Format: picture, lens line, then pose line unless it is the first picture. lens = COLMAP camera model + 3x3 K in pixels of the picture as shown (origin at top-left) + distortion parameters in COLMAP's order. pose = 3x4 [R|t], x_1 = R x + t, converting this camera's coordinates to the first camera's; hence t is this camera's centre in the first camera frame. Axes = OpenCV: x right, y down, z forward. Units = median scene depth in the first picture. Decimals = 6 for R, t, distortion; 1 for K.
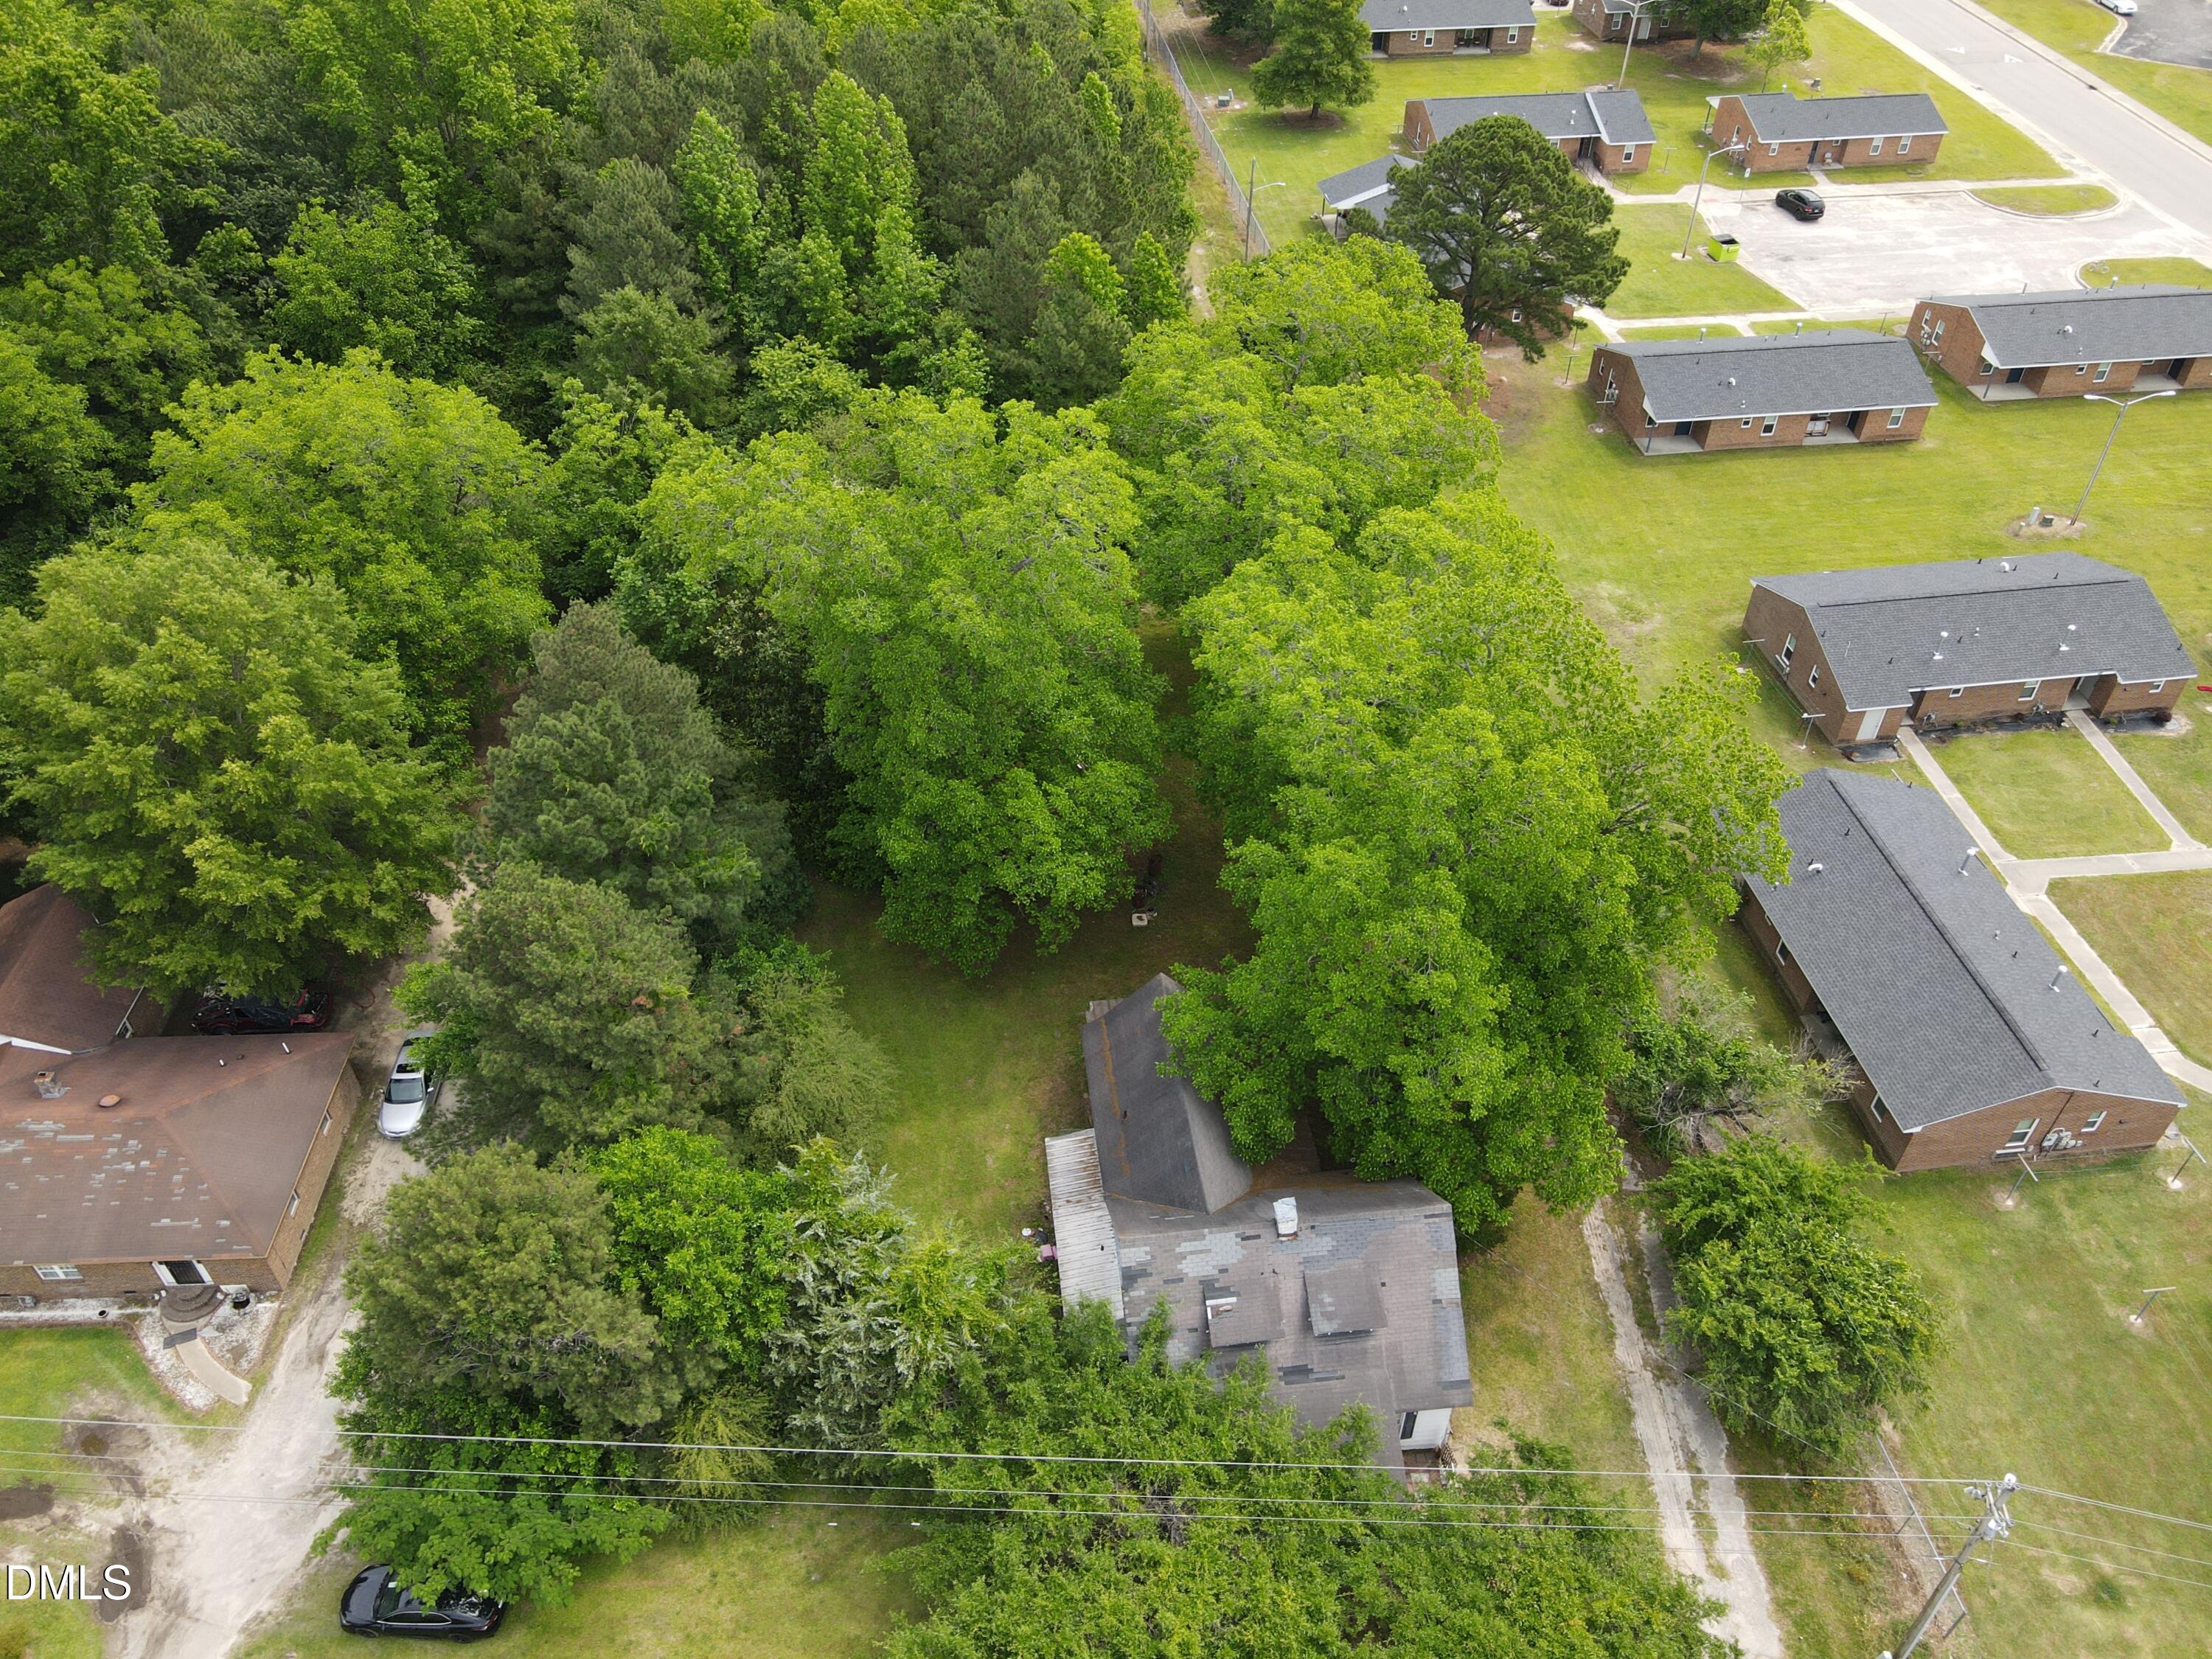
lens RADIAL K [[1665.5, 0, 1104.5], [0, 1665.5, 780.3], [0, 0, 1]] dist [0.003638, 0.013359]
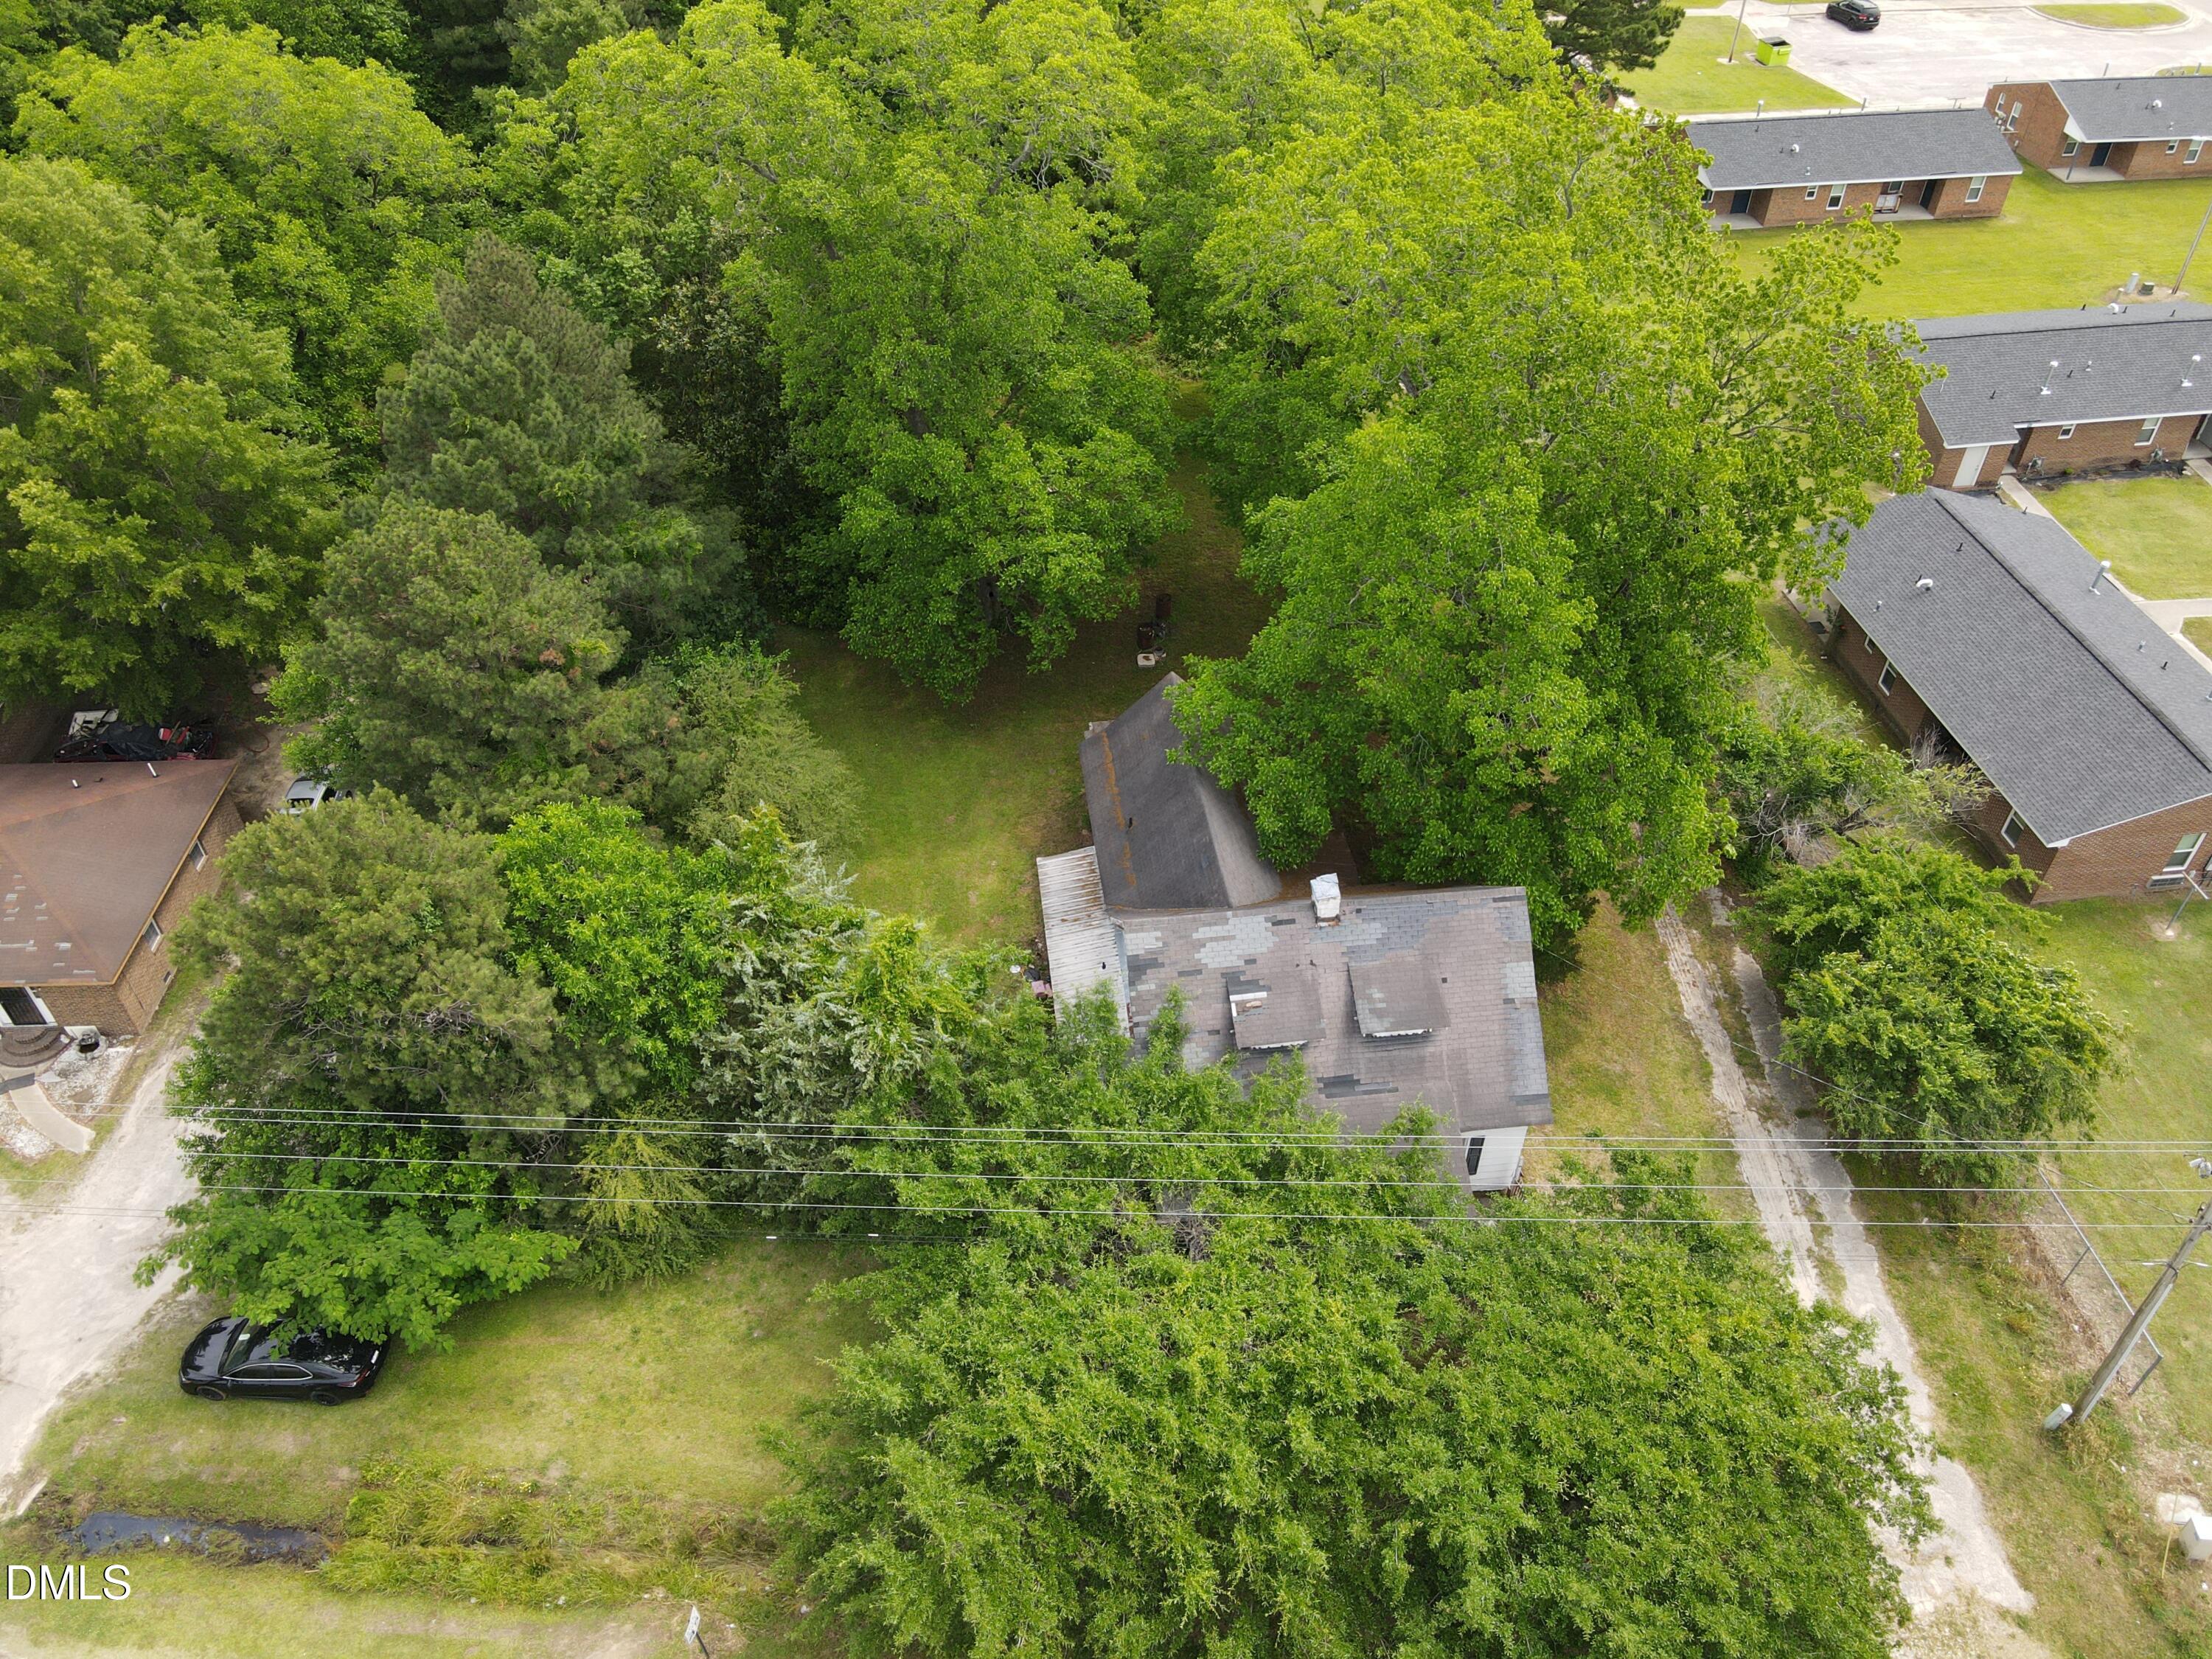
lens RADIAL K [[1662.9, 0, 1104.3], [0, 1662.9, 784.3], [0, 0, 1]] dist [0.002036, 0.015385]
pose [[0.999997, -0.002206, -0.001182, 0.000057], [0.002209, 0.999994, 0.002505, 0.188593], [0.001176, -0.002508, 0.999996, 0.162376]]
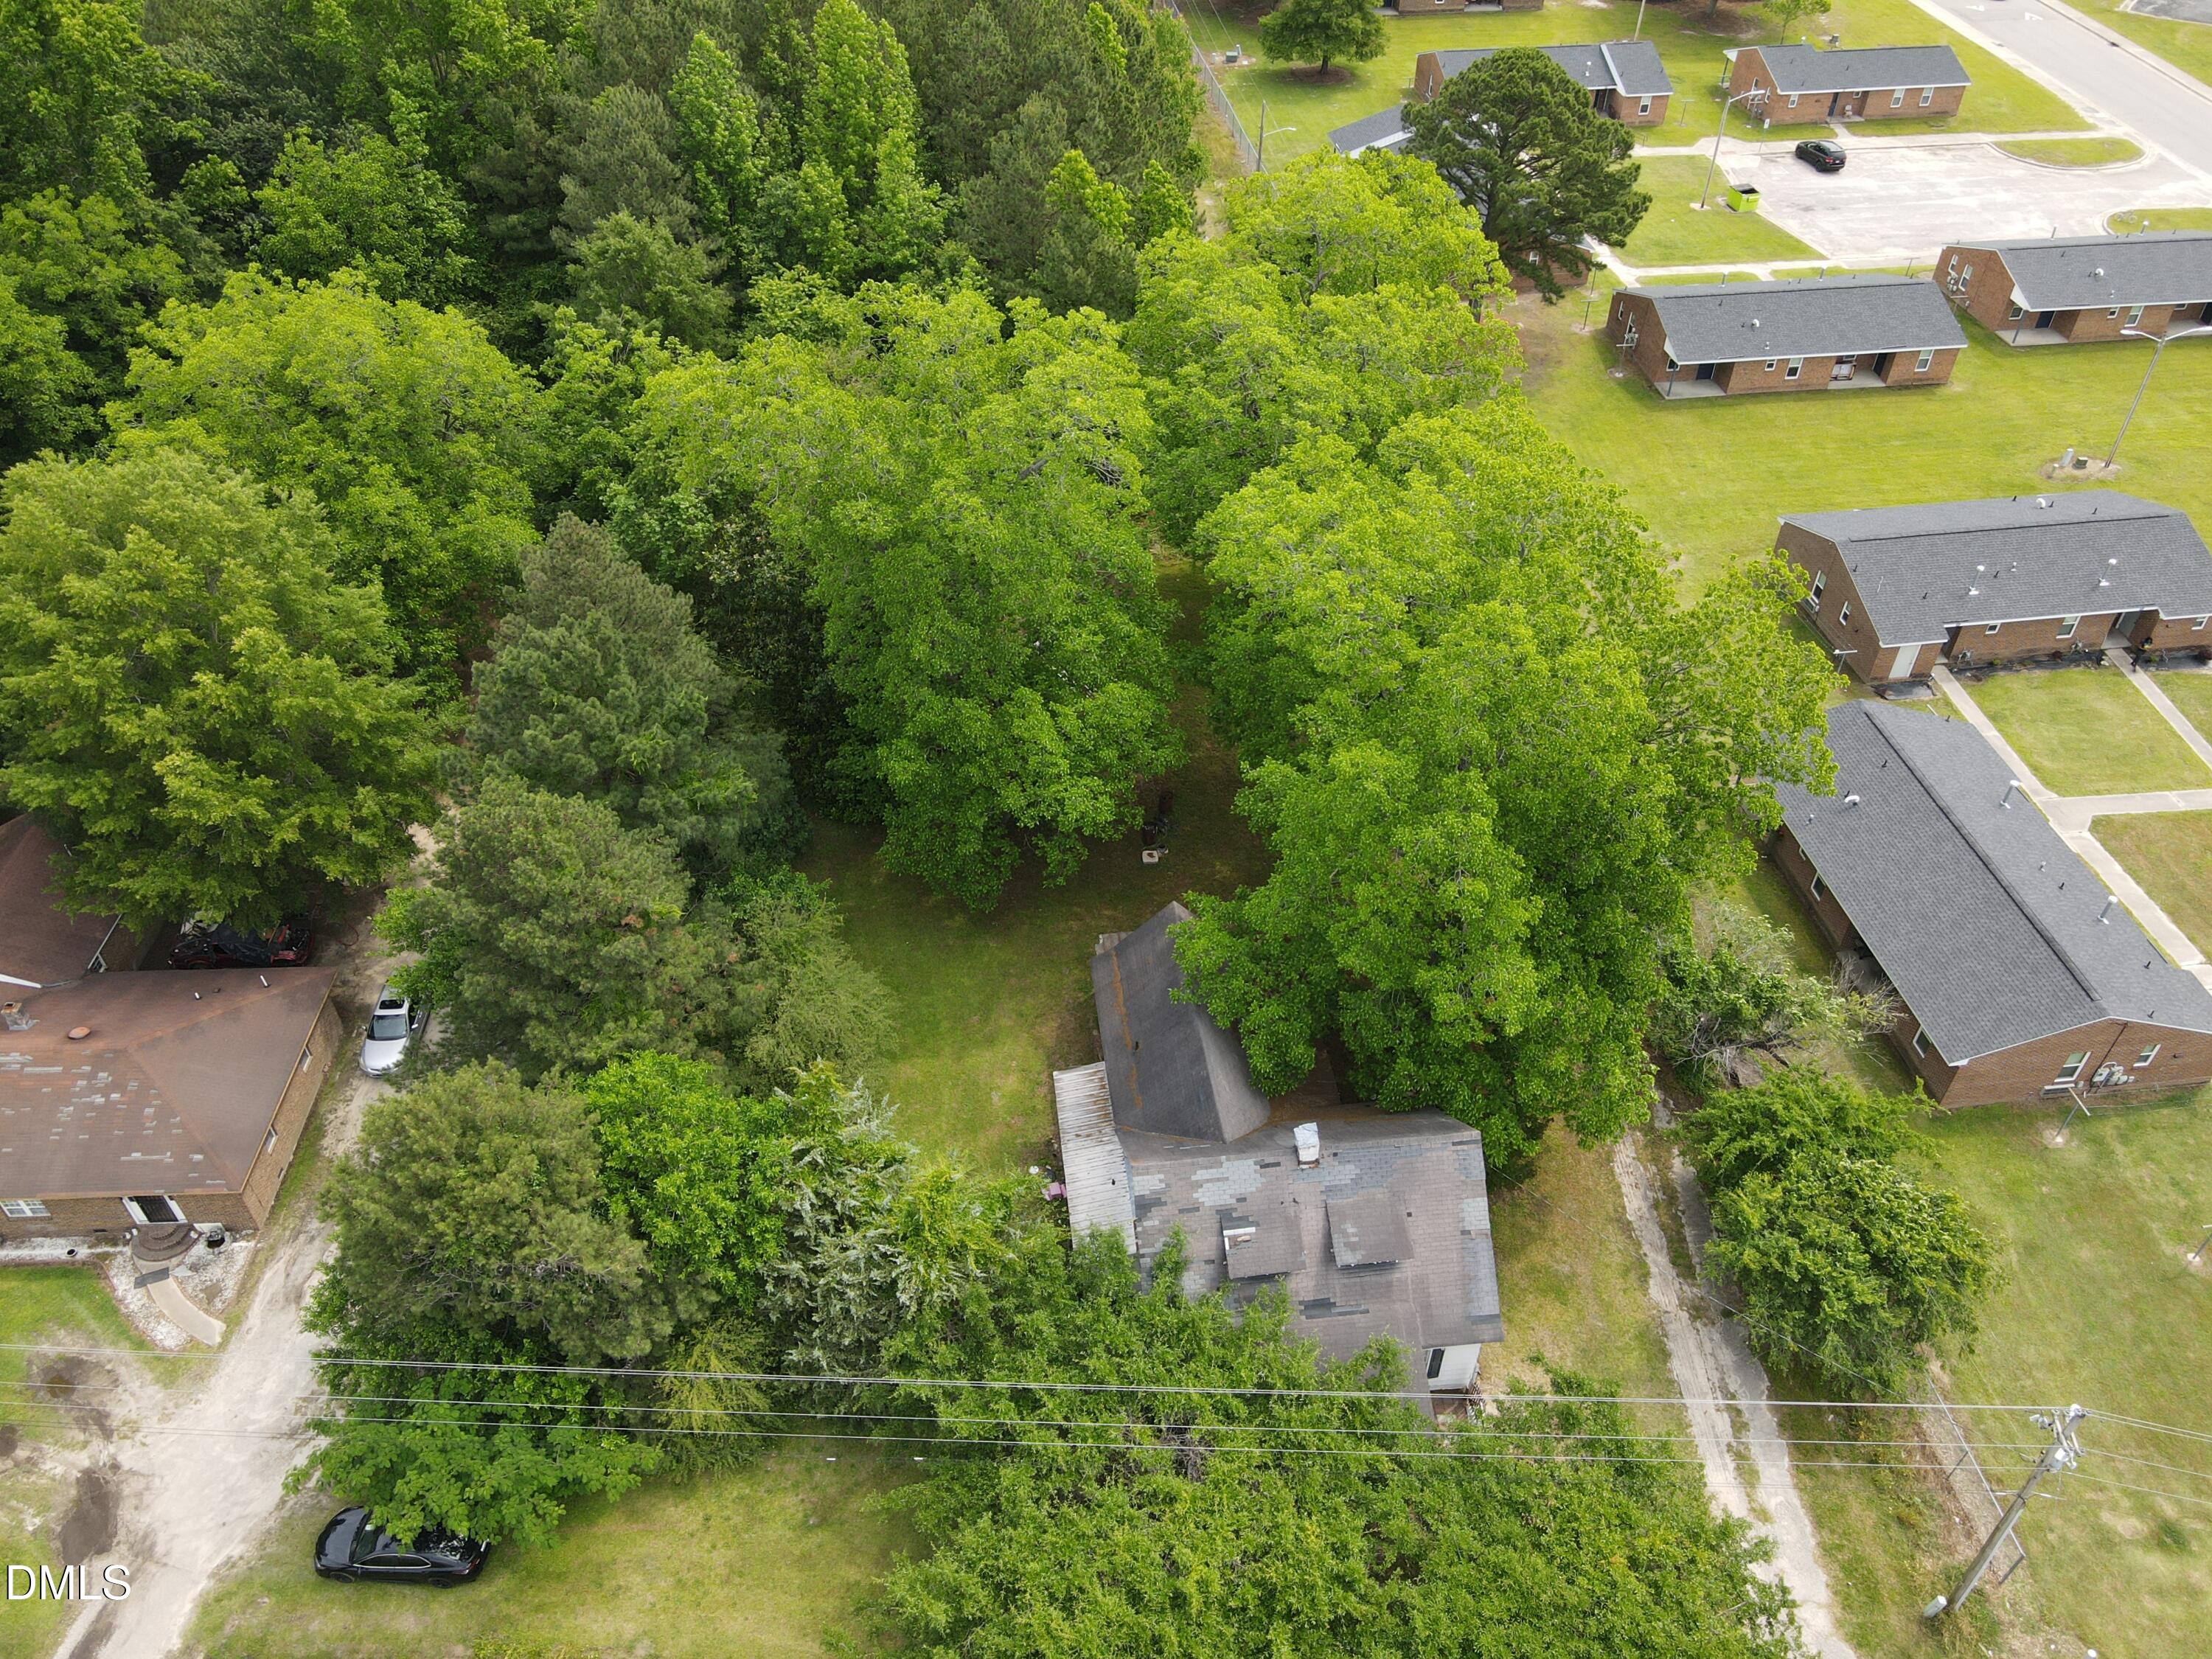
lens RADIAL K [[1665.5, 0, 1104.5], [0, 1665.5, 780.3], [0, 0, 1]] dist [0.003638, 0.013359]
pose [[0.999998, -0.000174, -0.001770, -0.004768], [0.000175, 1.000000, 0.000341, 0.050125], [0.001769, -0.000341, 0.999998, 0.043737]]
